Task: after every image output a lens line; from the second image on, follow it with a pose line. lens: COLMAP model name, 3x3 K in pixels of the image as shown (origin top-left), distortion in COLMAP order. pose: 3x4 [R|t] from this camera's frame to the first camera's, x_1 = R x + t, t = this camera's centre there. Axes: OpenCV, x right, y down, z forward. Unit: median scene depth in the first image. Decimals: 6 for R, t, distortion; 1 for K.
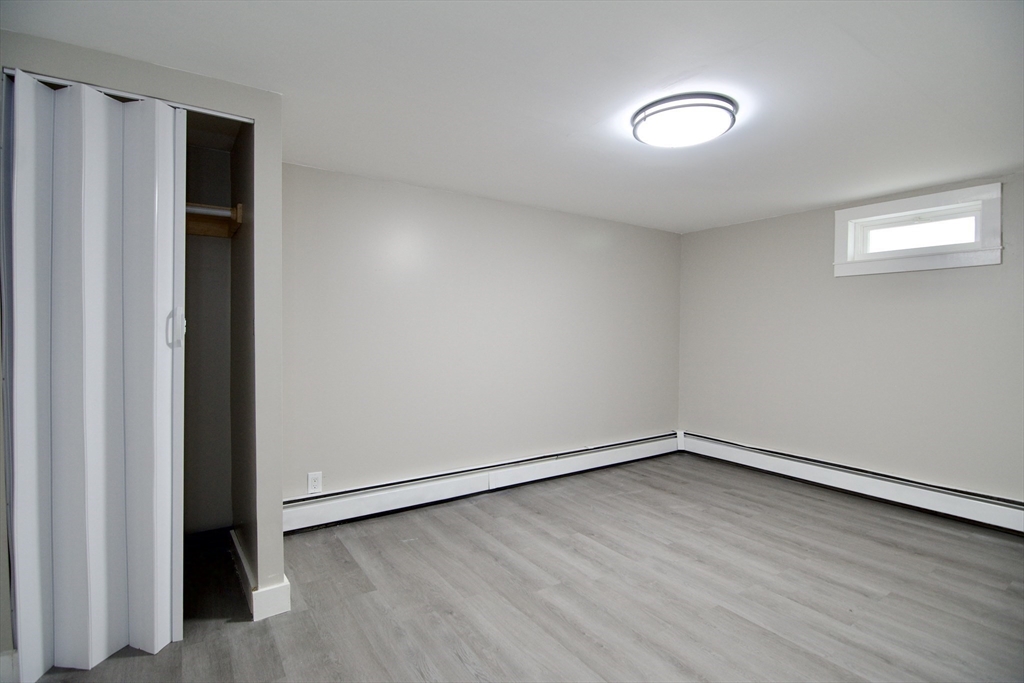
lens RADIAL K [[500.8, 0, 512.4], [0, 500.8, 338.1], [0, 0, 1]] dist [-0.008052, -0.007990]
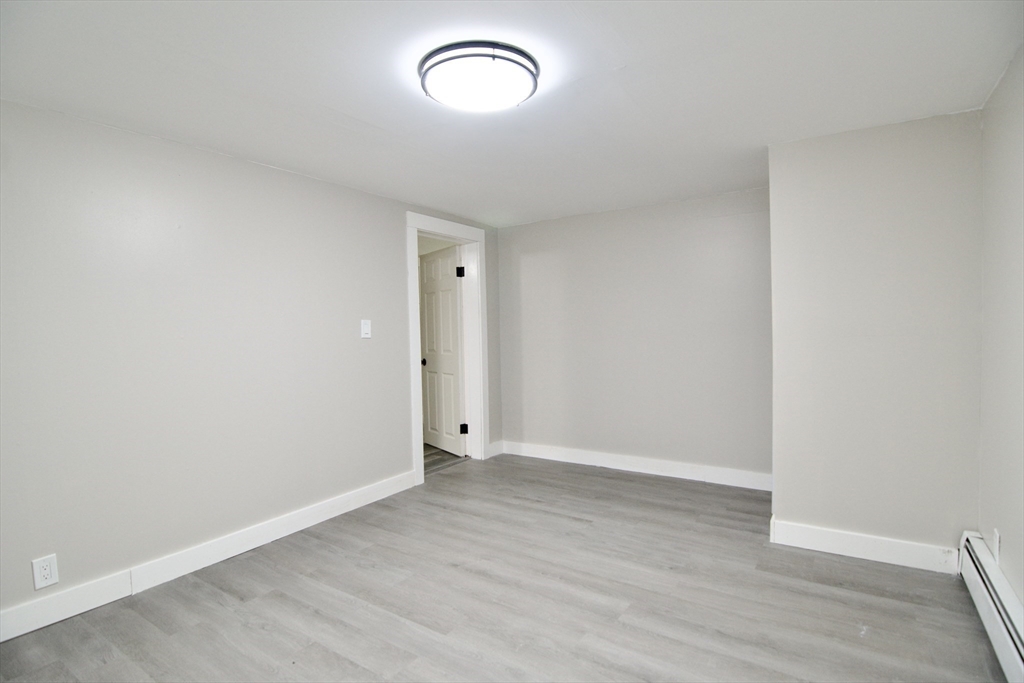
lens RADIAL K [[500.8, 0, 511.4], [0, 500.8, 338.7], [0, 0, 1]] dist [-0.008052, -0.007990]
pose [[-0.924796, 0.017377, -0.380067, 0.654678], [0.005337, 0.999451, 0.032708, -0.027007], [0.380427, 0.028220, -0.924380, 1.914831]]
